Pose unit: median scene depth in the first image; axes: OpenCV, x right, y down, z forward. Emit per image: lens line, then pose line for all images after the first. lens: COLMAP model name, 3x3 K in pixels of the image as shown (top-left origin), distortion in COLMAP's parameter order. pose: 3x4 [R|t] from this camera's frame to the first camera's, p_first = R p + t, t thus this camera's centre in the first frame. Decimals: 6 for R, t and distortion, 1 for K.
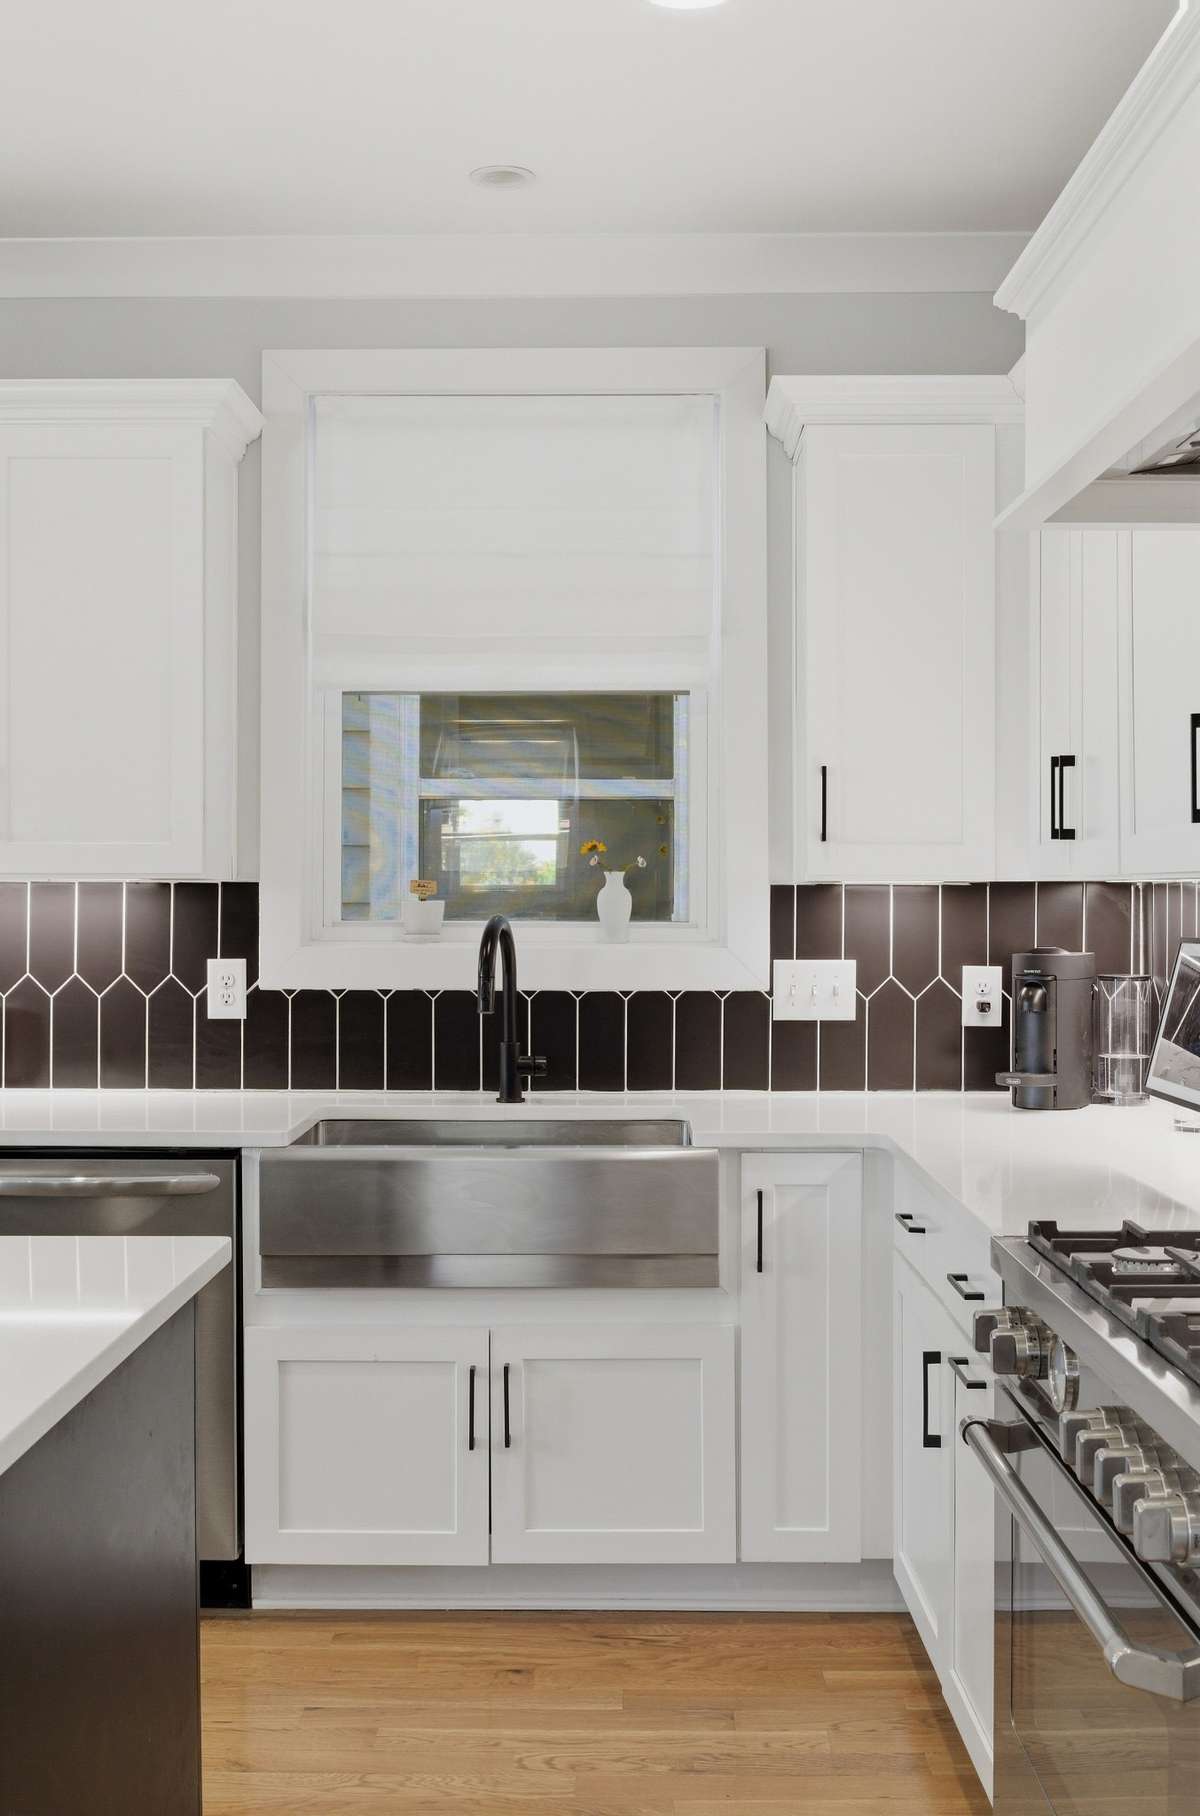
lens RADIAL K [[1972.7, 0, 561.3], [0, 1972.7, 906.3], [0, 0, 1]] dist [-0.015491, -0.003092]
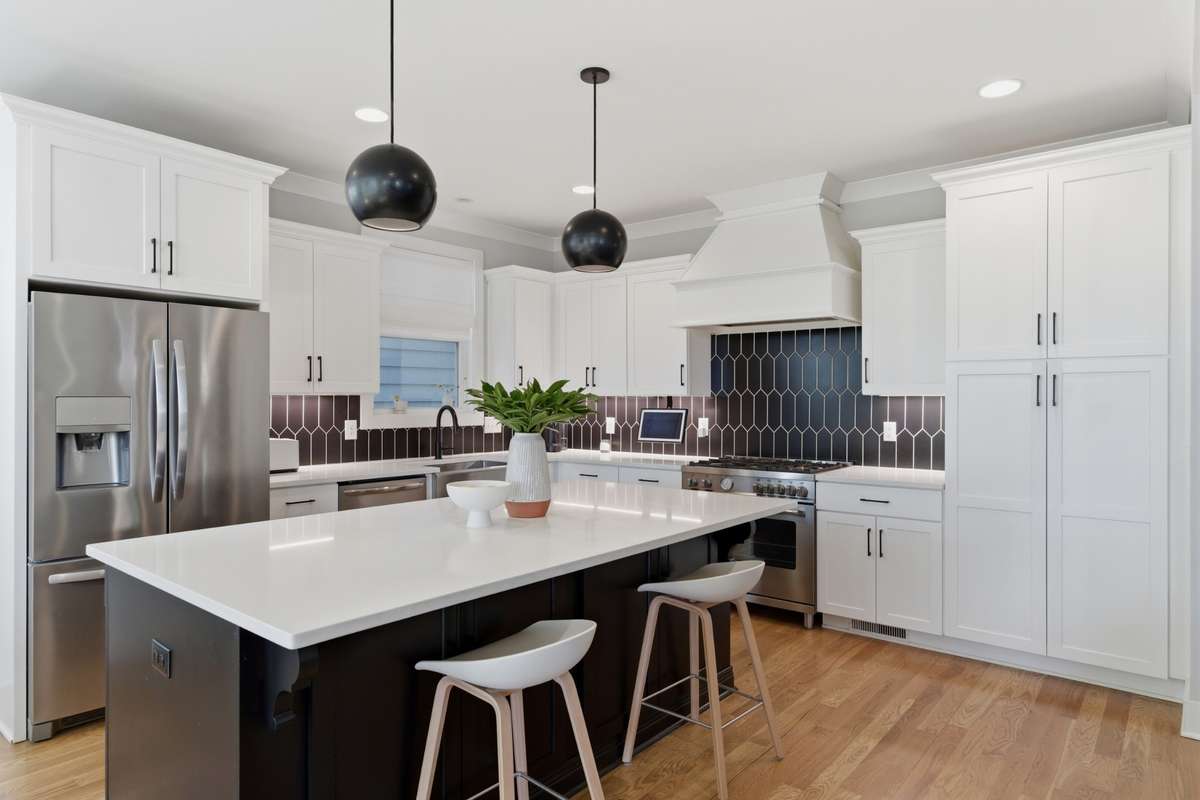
lens RADIAL K [[712.7, 0, 600.0], [0, 712.7, 400.0], [0, 0, 1]] dist [0.000059, 0.000234]
pose [[0.613421, -0.001790, 0.789754, -0.818151], [0.003888, 0.999992, -0.000753, -0.002497], [-0.789746, 0.003532, 0.613423, 0.006162]]
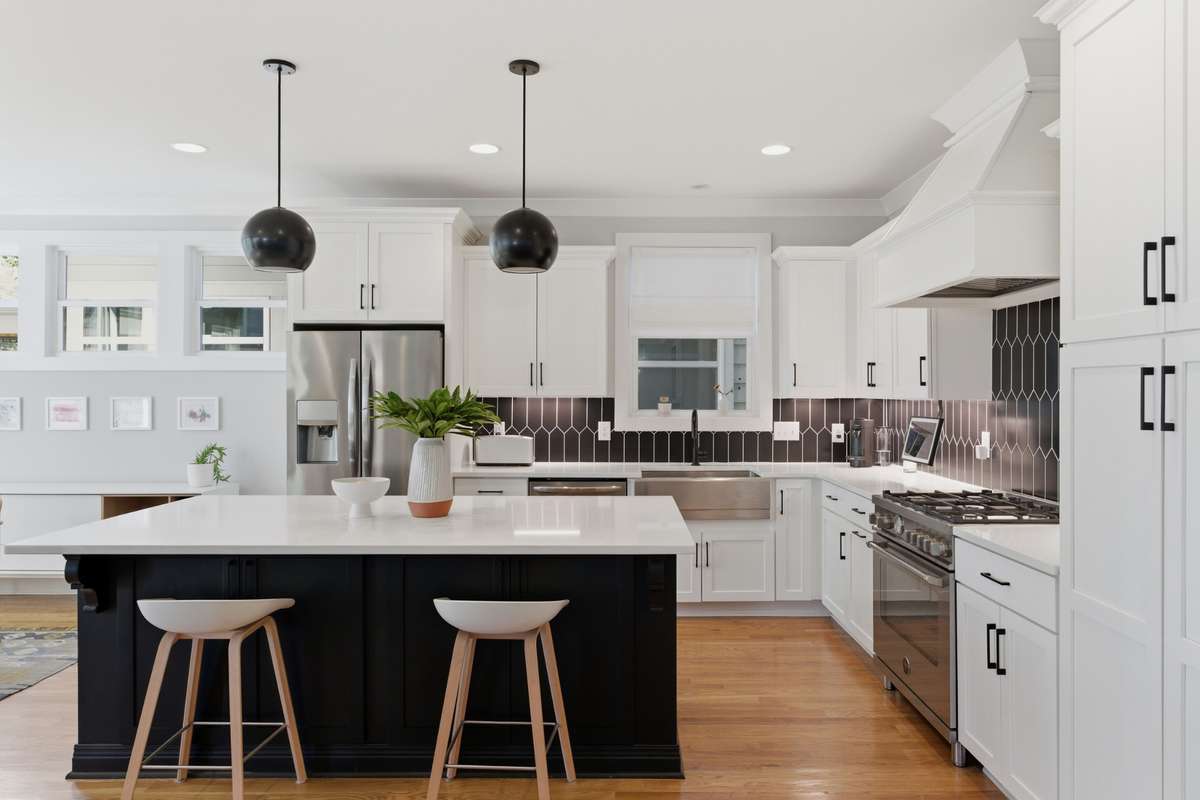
lens RADIAL K [[817.7, 0, 617.5], [0, 817.7, 393.3], [0, 0, 1]] dist [0.002033, 0.001290]
pose [[0.999596, 0.000322, 0.028417, -0.187590], [-0.000161, 0.999984, -0.005679, -0.012098], [-0.028418, 0.005672, 0.999580, -0.335982]]
